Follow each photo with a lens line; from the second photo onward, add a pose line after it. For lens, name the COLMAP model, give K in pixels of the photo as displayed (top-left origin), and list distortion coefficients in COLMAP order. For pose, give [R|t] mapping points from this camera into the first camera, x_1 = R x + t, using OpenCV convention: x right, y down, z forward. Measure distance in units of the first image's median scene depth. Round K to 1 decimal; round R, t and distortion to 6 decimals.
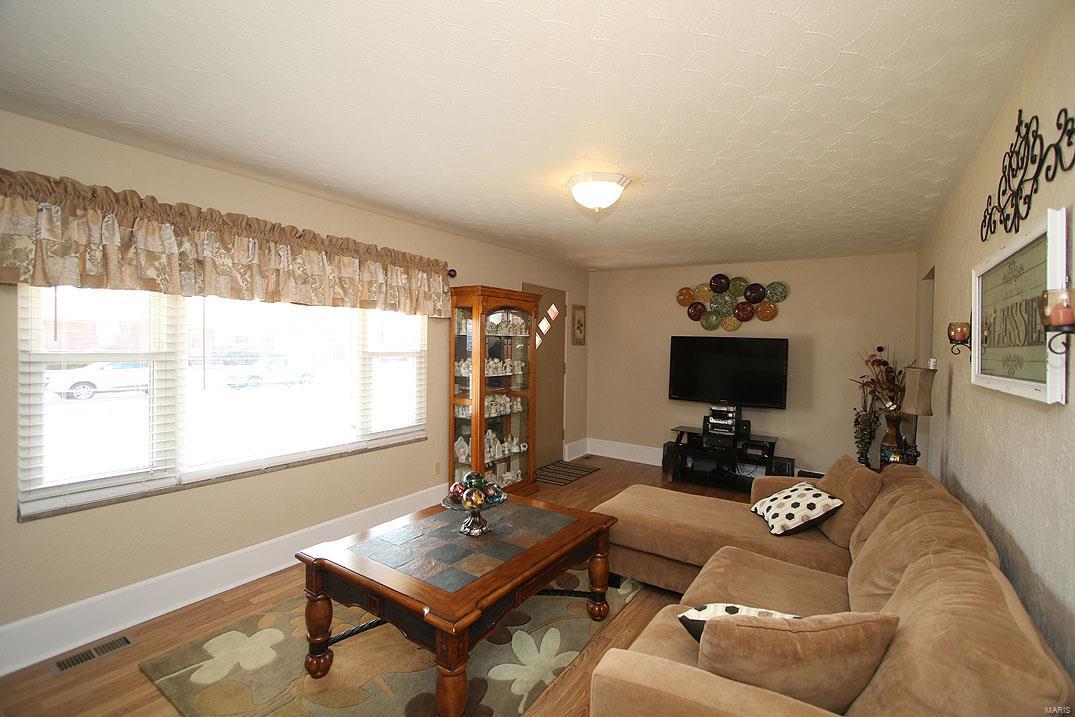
lens RADIAL K [[489.0, 0, 536.8], [0, 489.0, 351.3], [0, 0, 1]] dist [-0.011788, 0.000264]
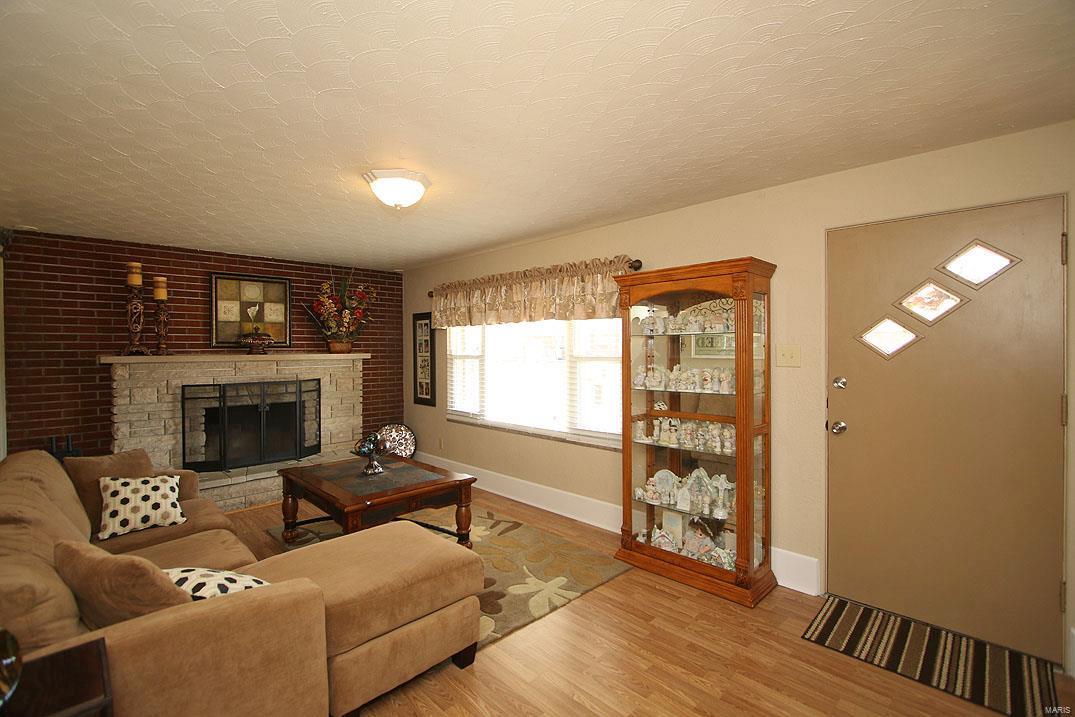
lens RADIAL K [[489.0, 0, 536.8], [0, 489.0, 351.3], [0, 0, 1]] dist [-0.011788, 0.000264]
pose [[-0.203154, -0.010599, -0.979089, 0.776235], [-0.013716, 0.999874, -0.007978, 0.000582], [0.979051, 0.011809, -0.203274, 1.125197]]
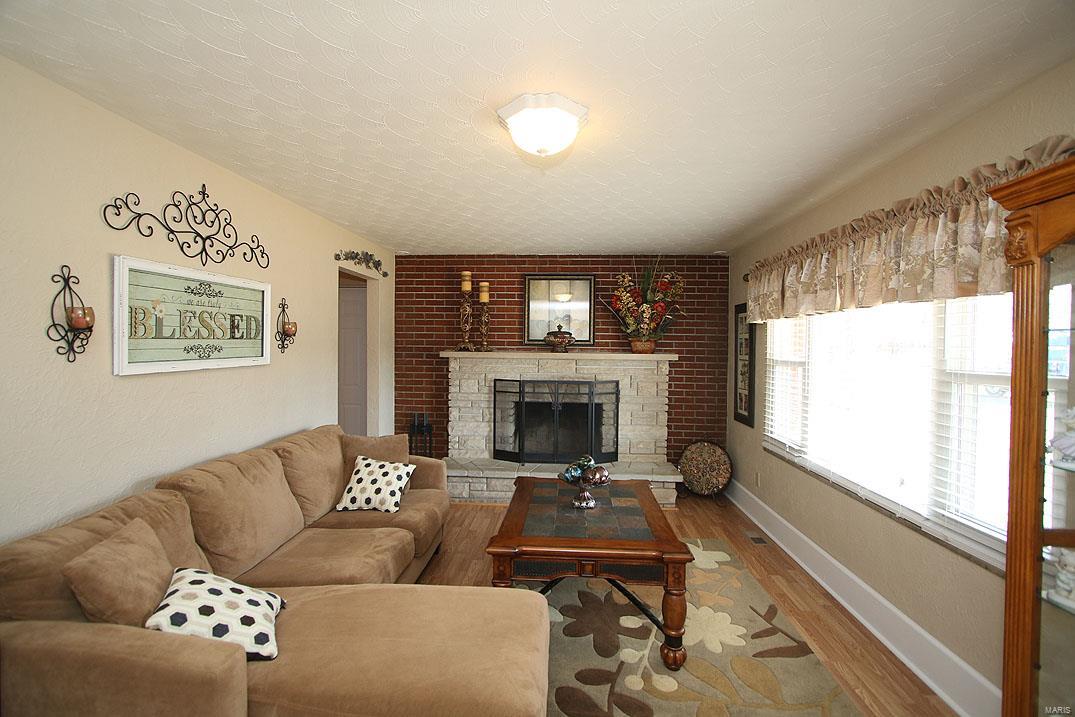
lens RADIAL K [[489.0, 0, 536.8], [0, 489.0, 351.3], [0, 0, 1]] dist [-0.011788, 0.000264]
pose [[-0.863967, -0.021645, -0.503084, 0.364292], [-0.035023, 0.999239, 0.017156, -0.014951], [0.502330, 0.032442, -0.864067, 1.229106]]
